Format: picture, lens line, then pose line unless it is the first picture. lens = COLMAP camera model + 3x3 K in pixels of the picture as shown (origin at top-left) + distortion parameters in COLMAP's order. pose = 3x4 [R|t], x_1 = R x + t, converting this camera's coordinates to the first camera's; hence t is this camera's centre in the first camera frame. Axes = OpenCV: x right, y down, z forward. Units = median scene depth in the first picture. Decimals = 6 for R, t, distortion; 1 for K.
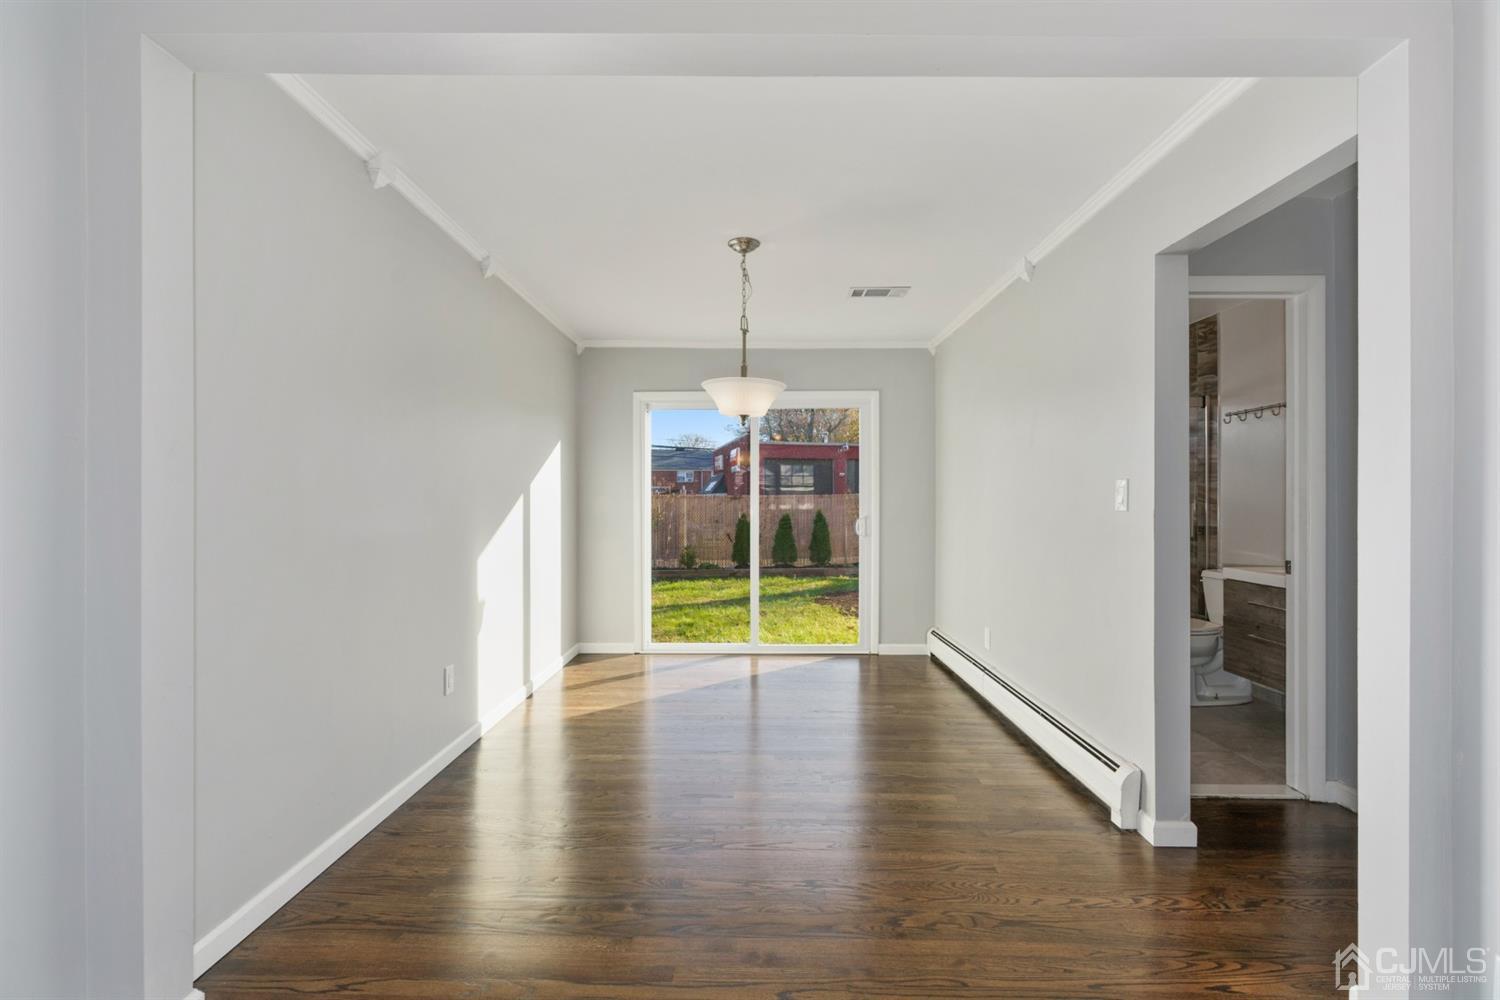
lens RADIAL K [[677.2, 0, 751.2], [0, 677.2, 493.2], [0, 0, 1]] dist [-0.003504, 0.000773]
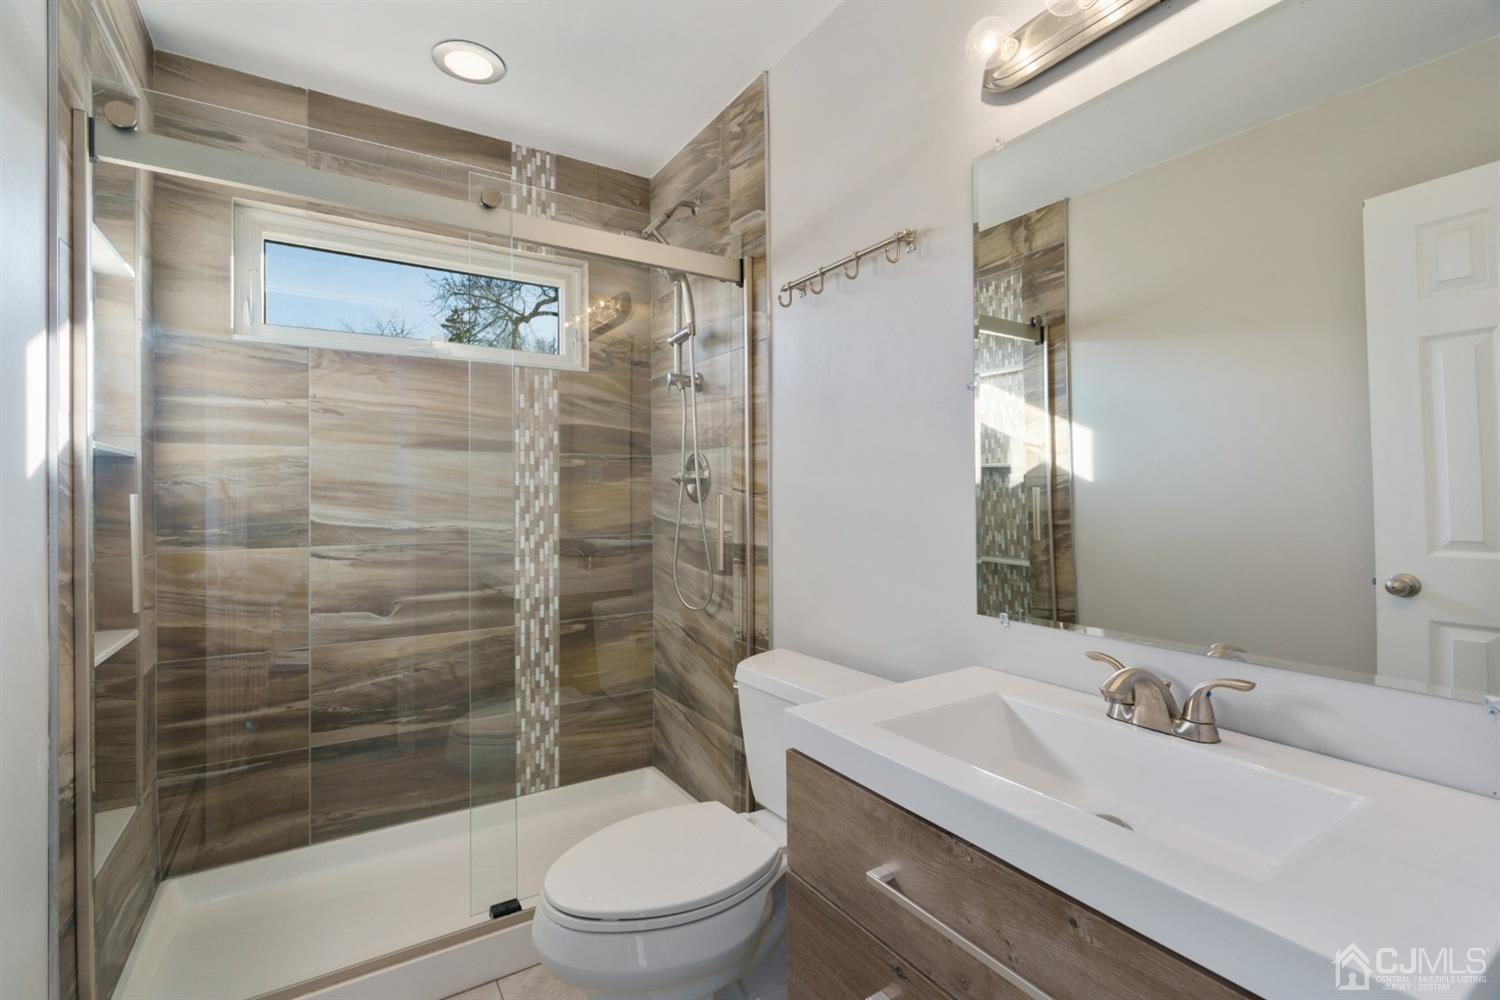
lens RADIAL K [[677.2, 0, 749.8], [0, 677.2, 499.0], [0, 0, 1]] dist [-0.003504, 0.000773]
pose [[0.837633, -0.006169, 0.546198, 0.426546], [0.006910, 0.999976, 0.000696, 0.018414], [-0.546189, 0.003191, 0.837656, 0.618754]]
